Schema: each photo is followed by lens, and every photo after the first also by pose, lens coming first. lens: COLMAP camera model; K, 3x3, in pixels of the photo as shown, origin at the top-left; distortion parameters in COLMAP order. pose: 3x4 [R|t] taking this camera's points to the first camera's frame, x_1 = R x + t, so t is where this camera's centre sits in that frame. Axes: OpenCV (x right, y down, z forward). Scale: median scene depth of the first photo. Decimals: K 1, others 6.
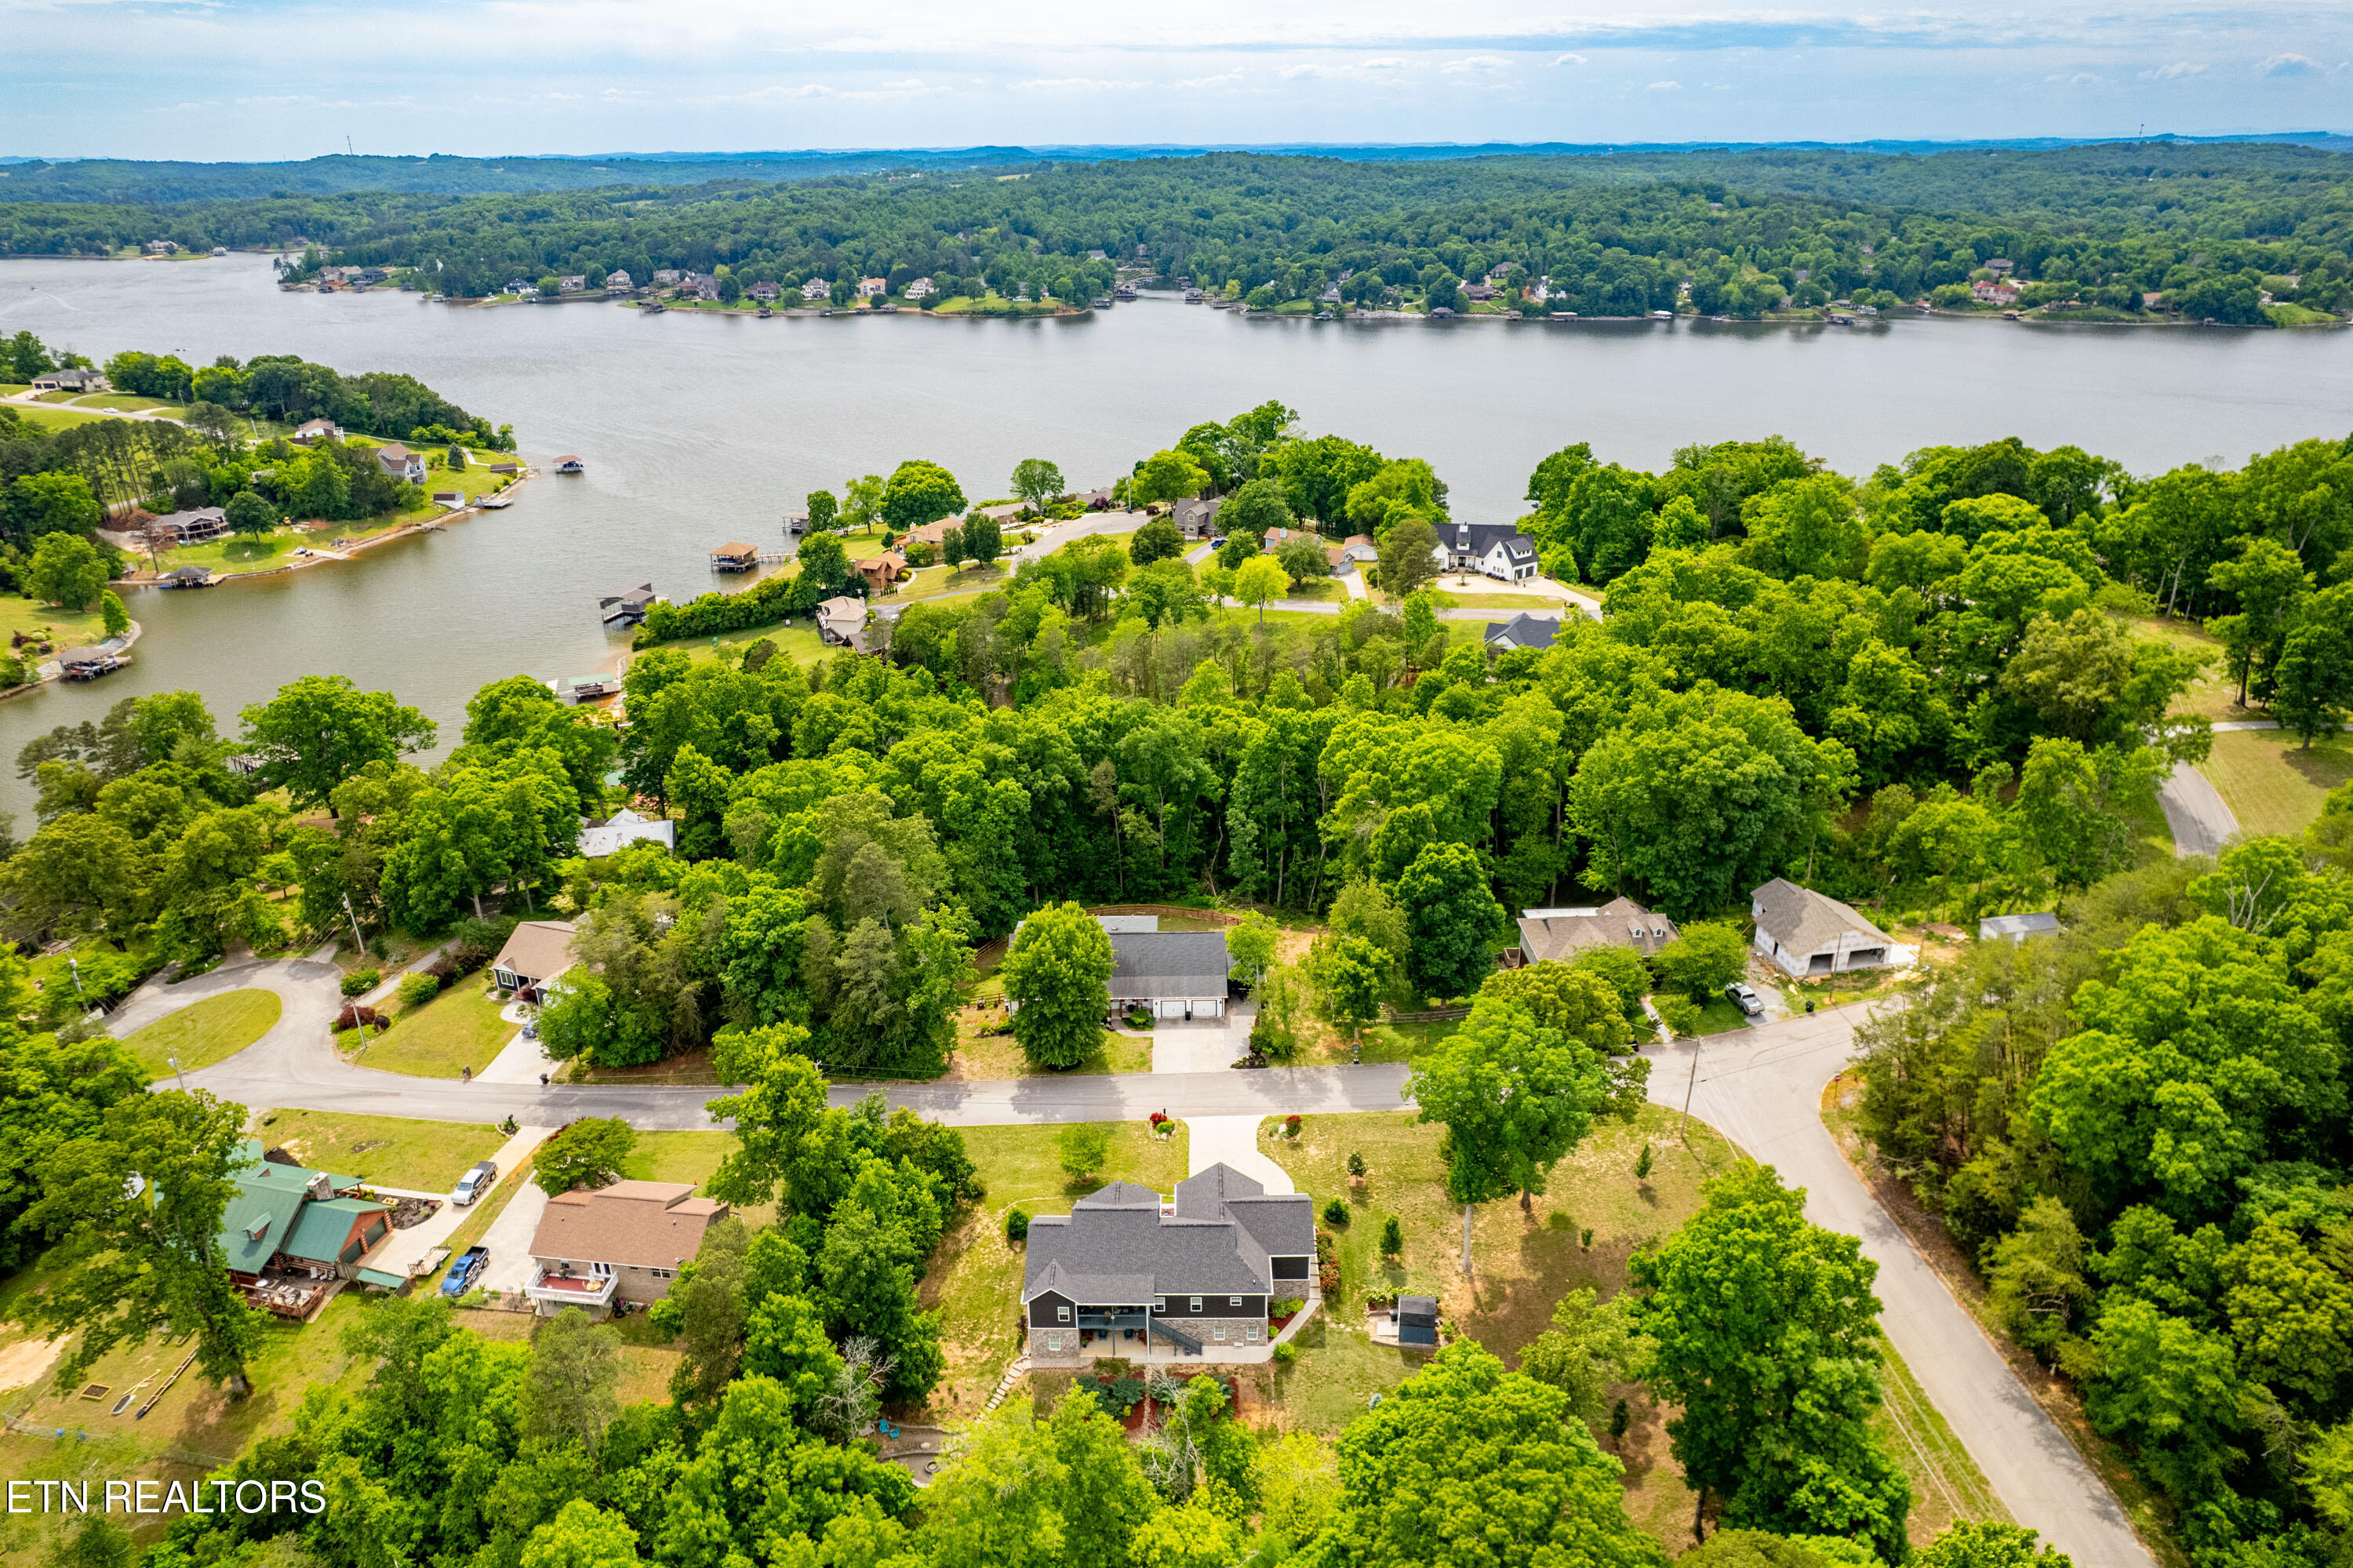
lens RADIAL K [[1507.2, 0, 1176.5], [0, 1507.2, 784.0], [0, 0, 1]] dist [-0.070339, 0.067414]
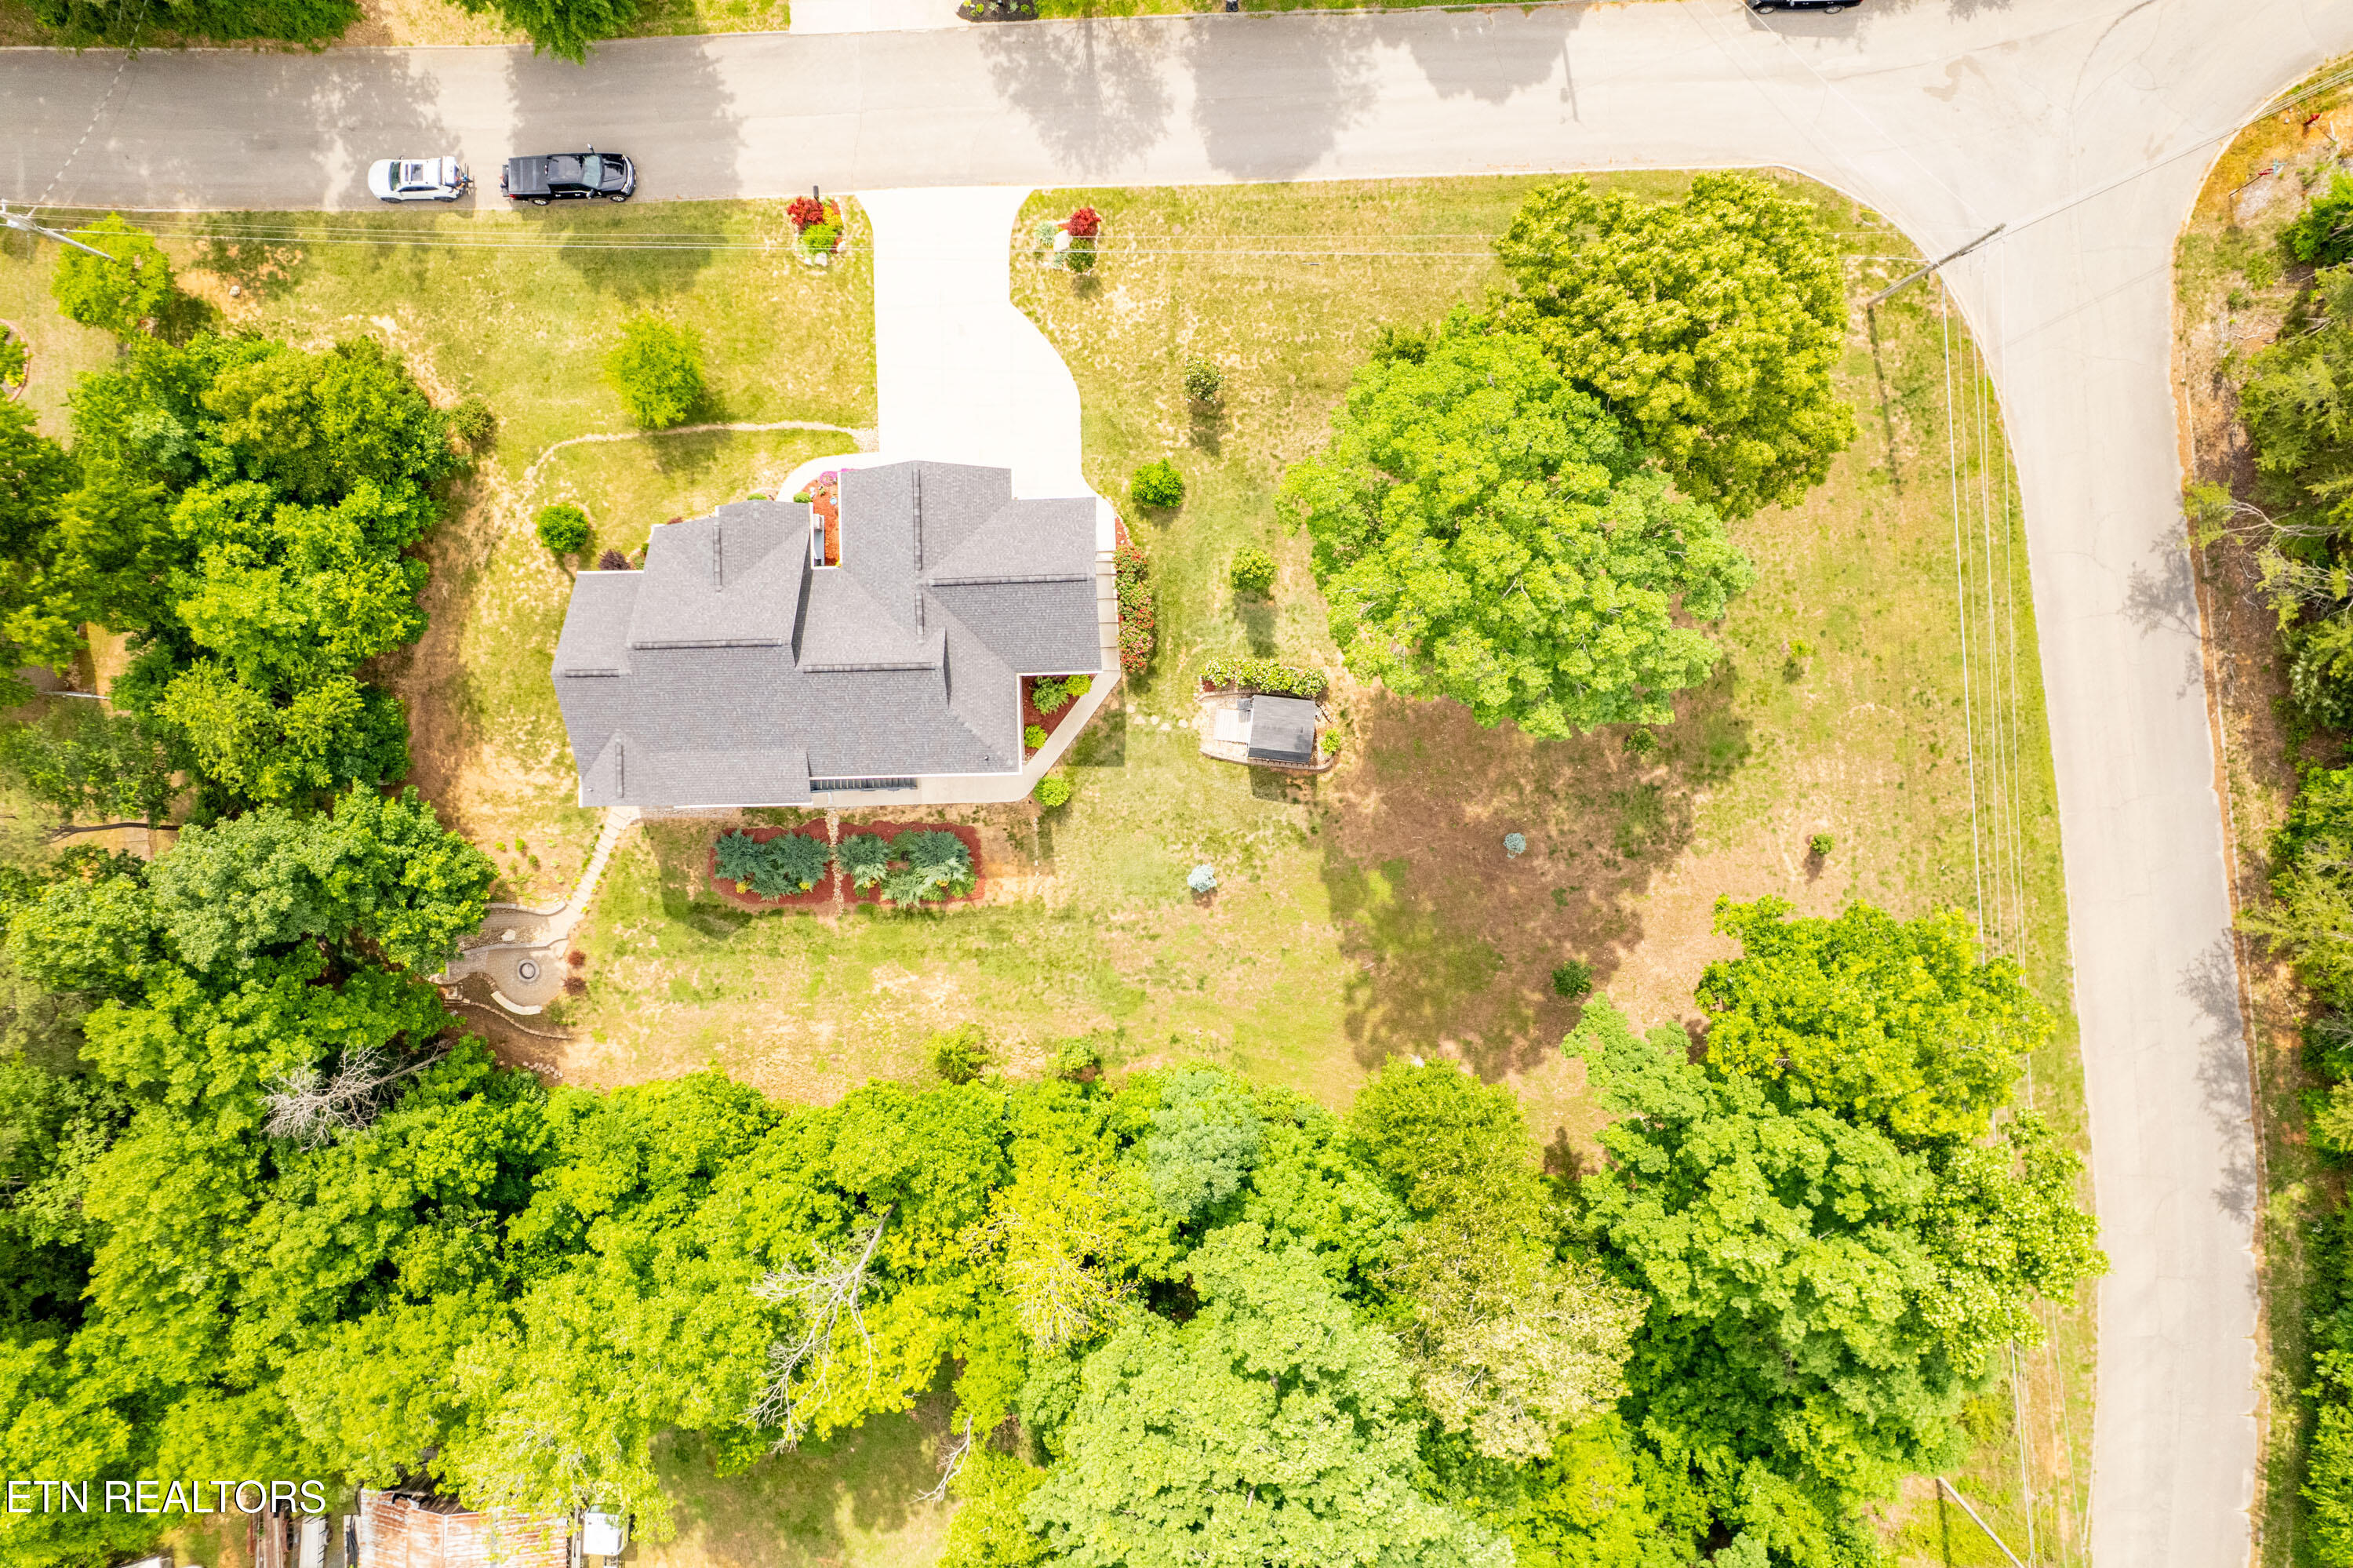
lens RADIAL K [[1507.2, 0, 1176.5], [0, 1507.2, 784.0], [0, 0, 1]] dist [-0.070339, 0.067414]
pose [[0.999577, -0.028731, 0.004420, 0.116109], [0.006894, 0.382036, 0.924122, -0.172966], [-0.028239, -0.923701, 0.382072, 0.751409]]
